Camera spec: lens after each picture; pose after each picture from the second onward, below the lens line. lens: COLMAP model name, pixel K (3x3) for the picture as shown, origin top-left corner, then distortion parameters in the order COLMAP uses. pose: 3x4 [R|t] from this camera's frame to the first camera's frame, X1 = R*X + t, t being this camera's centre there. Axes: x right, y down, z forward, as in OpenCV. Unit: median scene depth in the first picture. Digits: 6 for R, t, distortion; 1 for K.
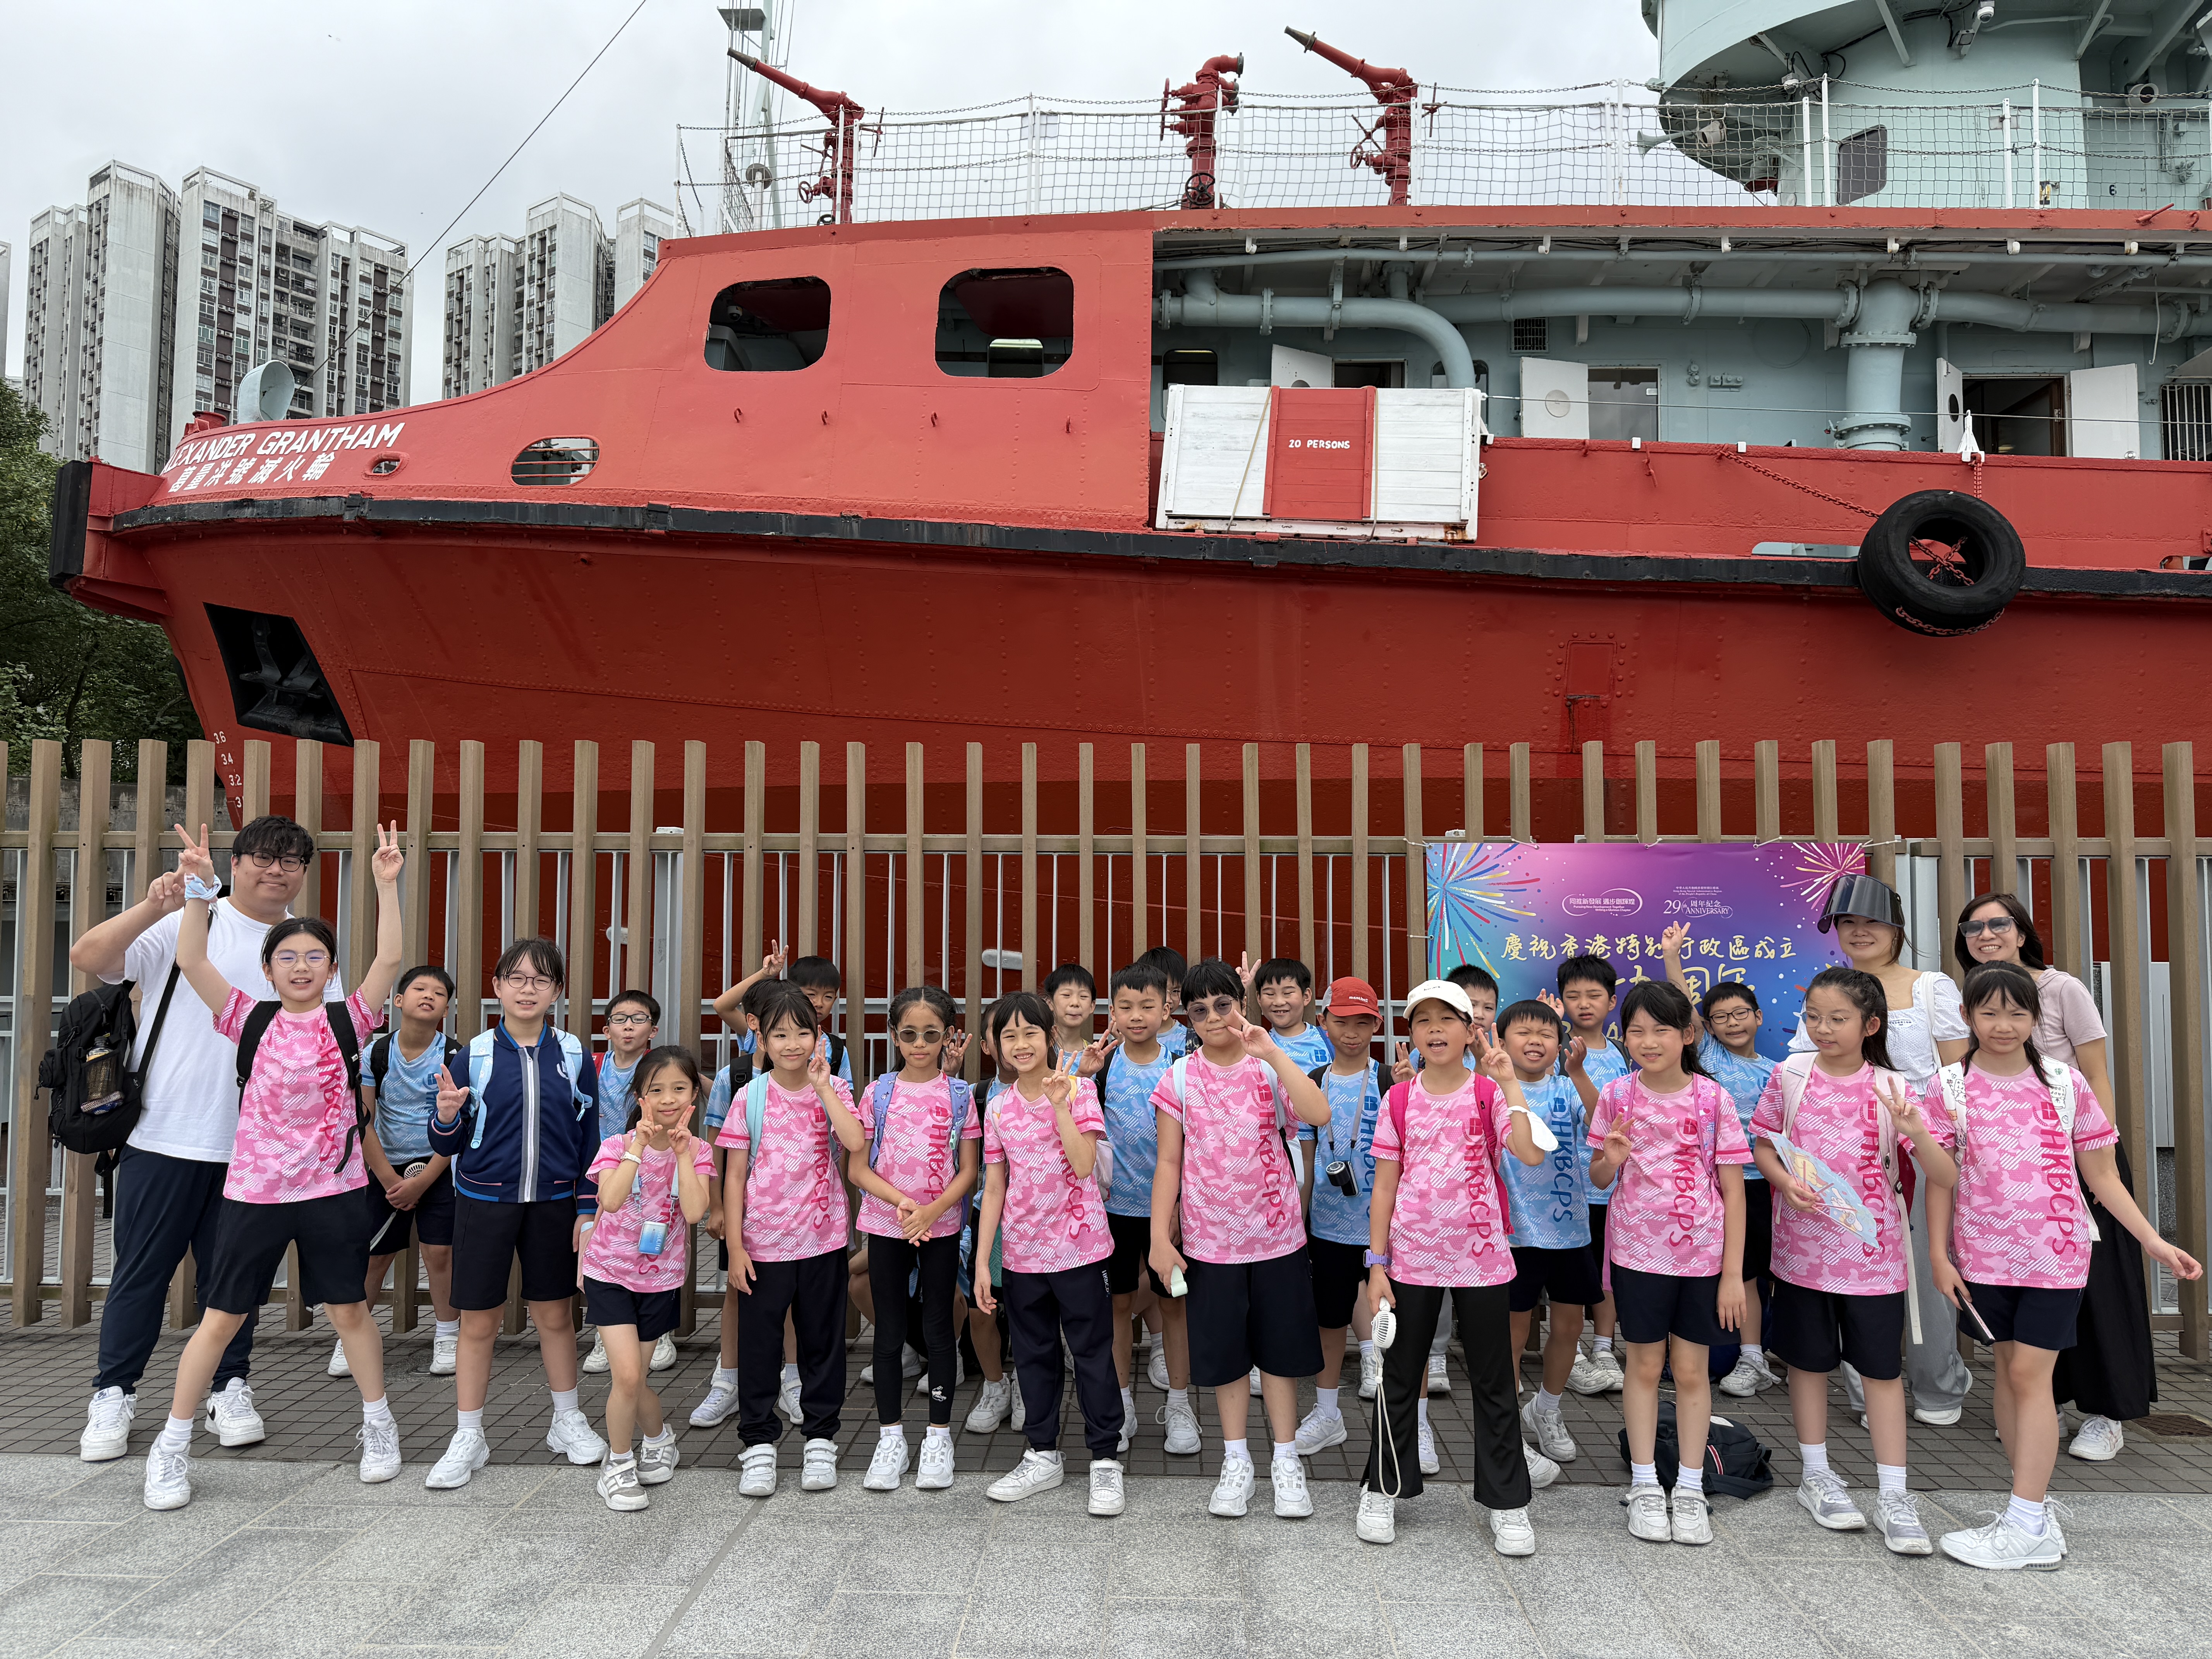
lens RADIAL K [[1611.5, 0, 1106.0], [0, 1611.5, 829.5], [0, 0, 1]] dist [-0.001310, -0.008917]
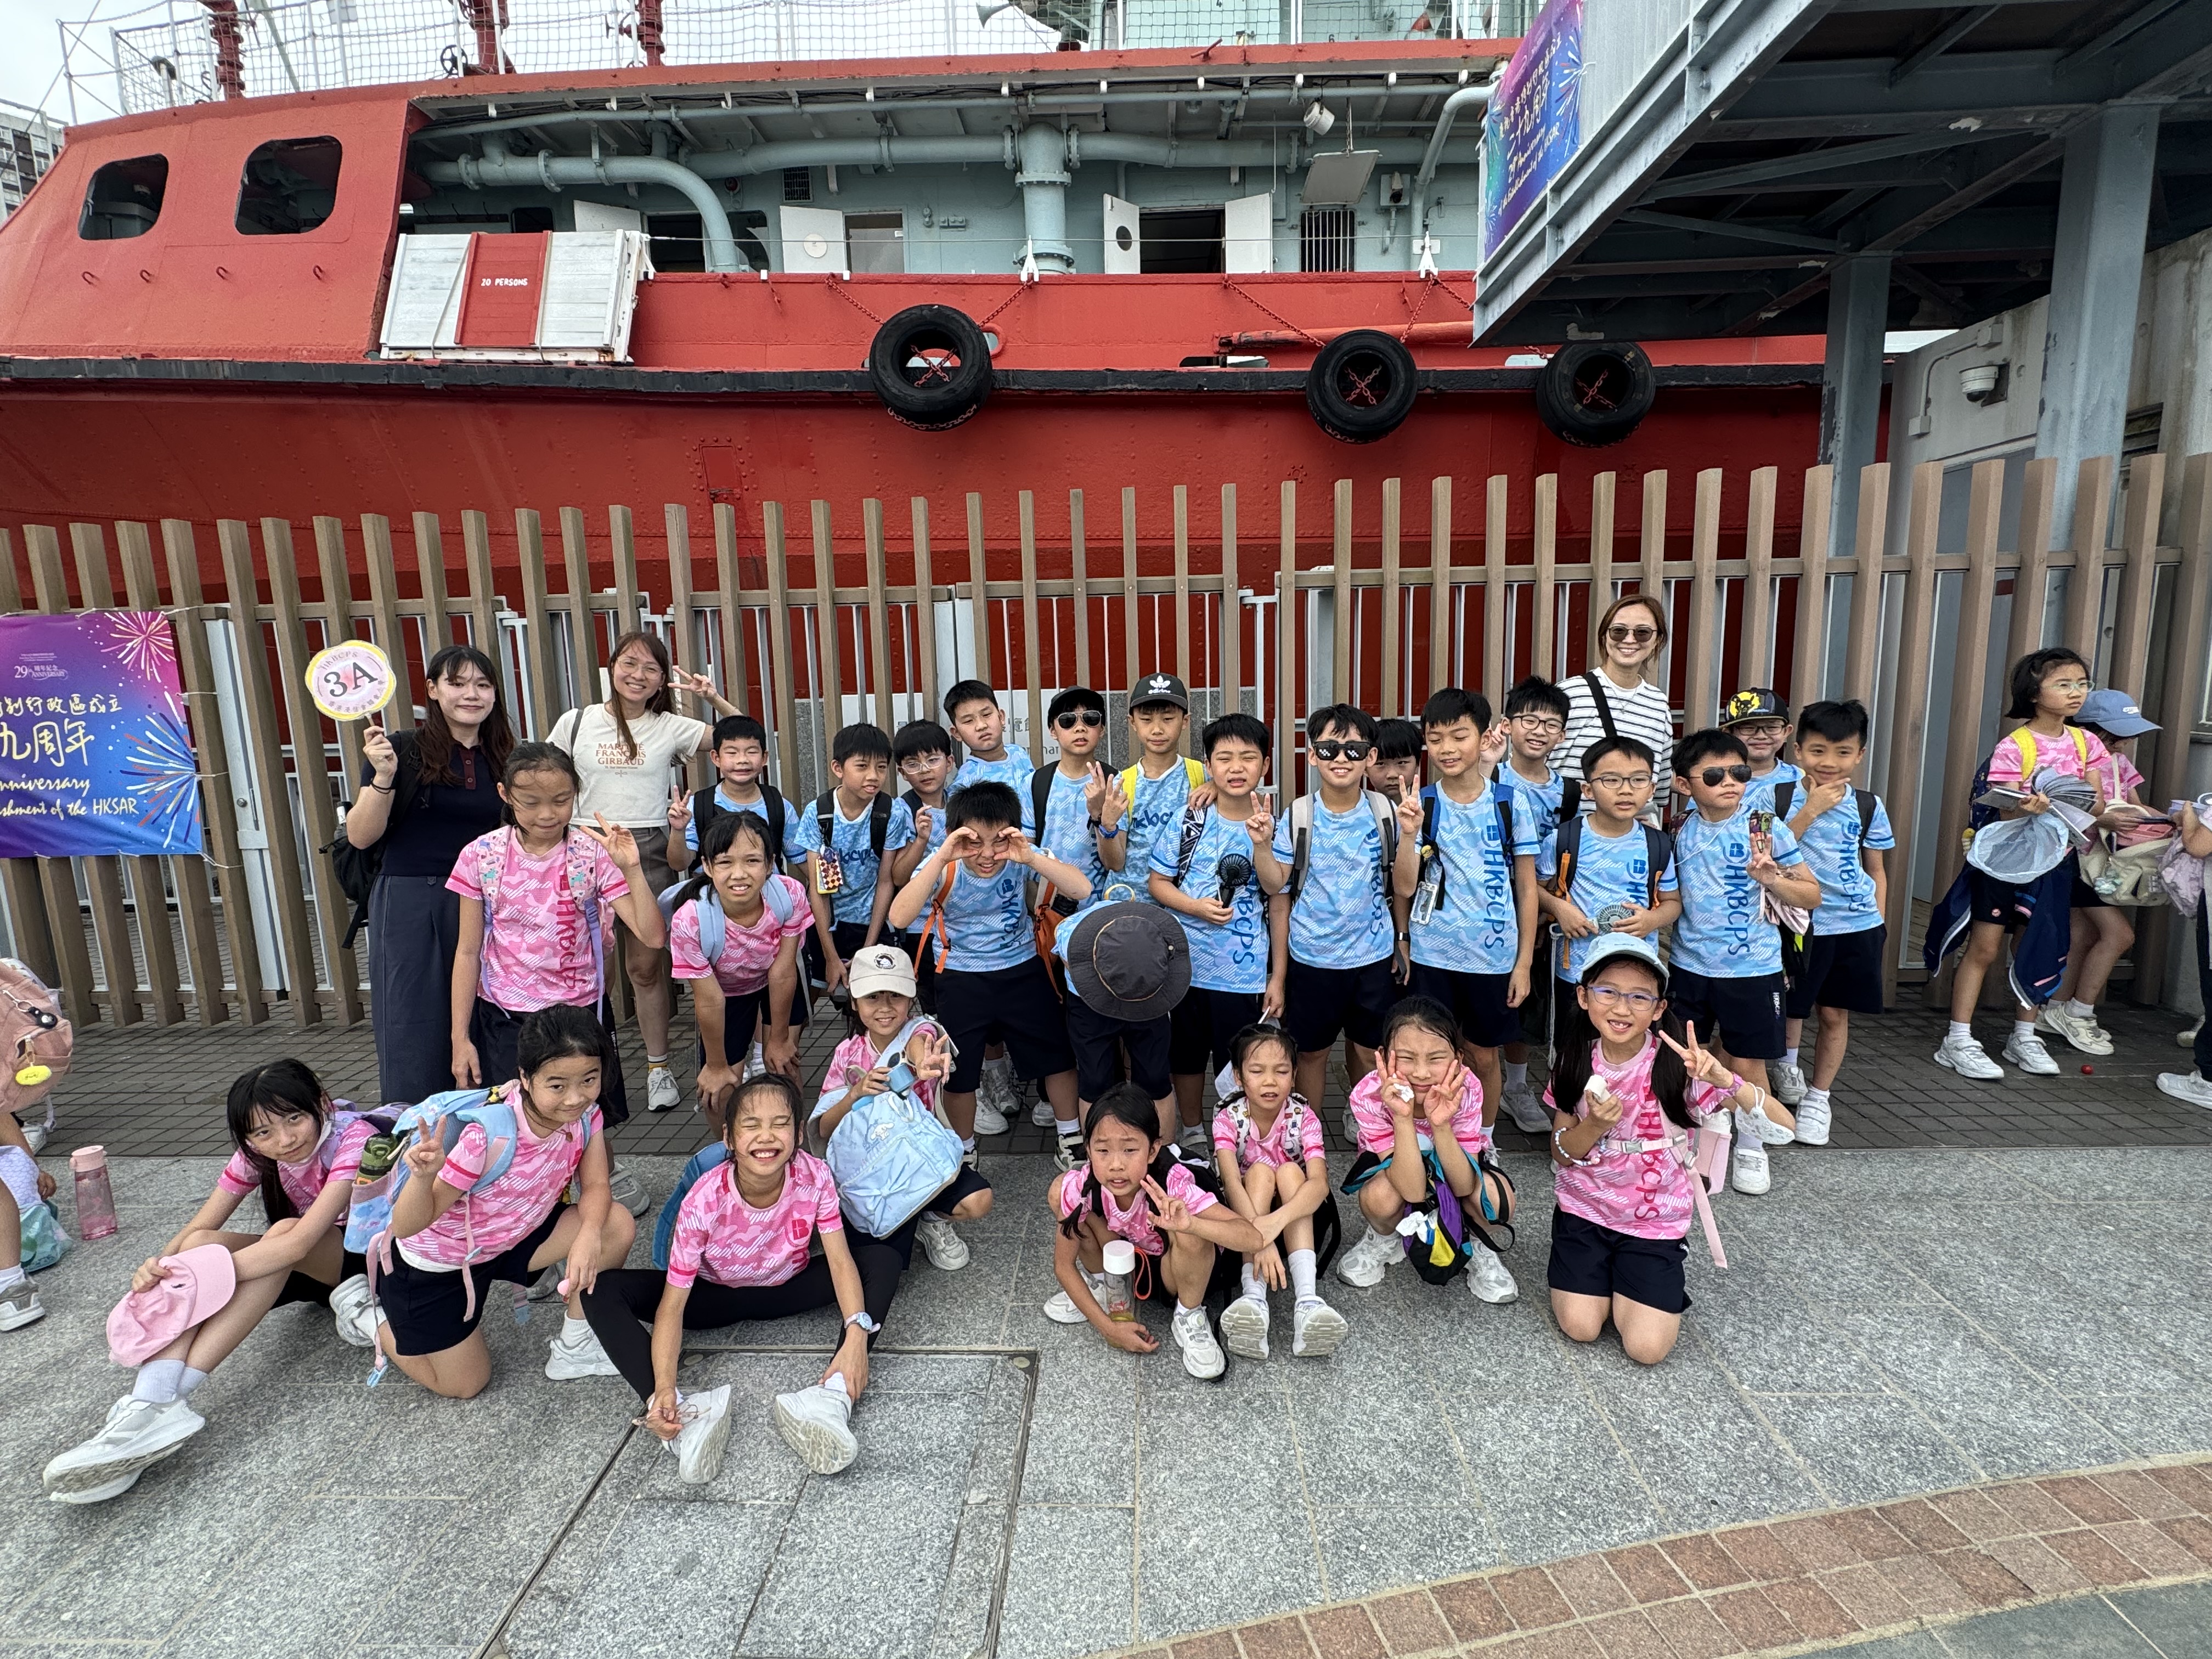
lens RADIAL K [[1019.5, 0, 1106.0], [0, 1019.5, 829.5], [0, 0, 1]] dist [0.038203, -0.022519]
pose [[0.999410, -0.033194, -0.008837, 0.551232], [0.034342, 0.971076, 0.236287, 0.002670], [0.000738, -0.236451, 0.971643, 0.095557]]
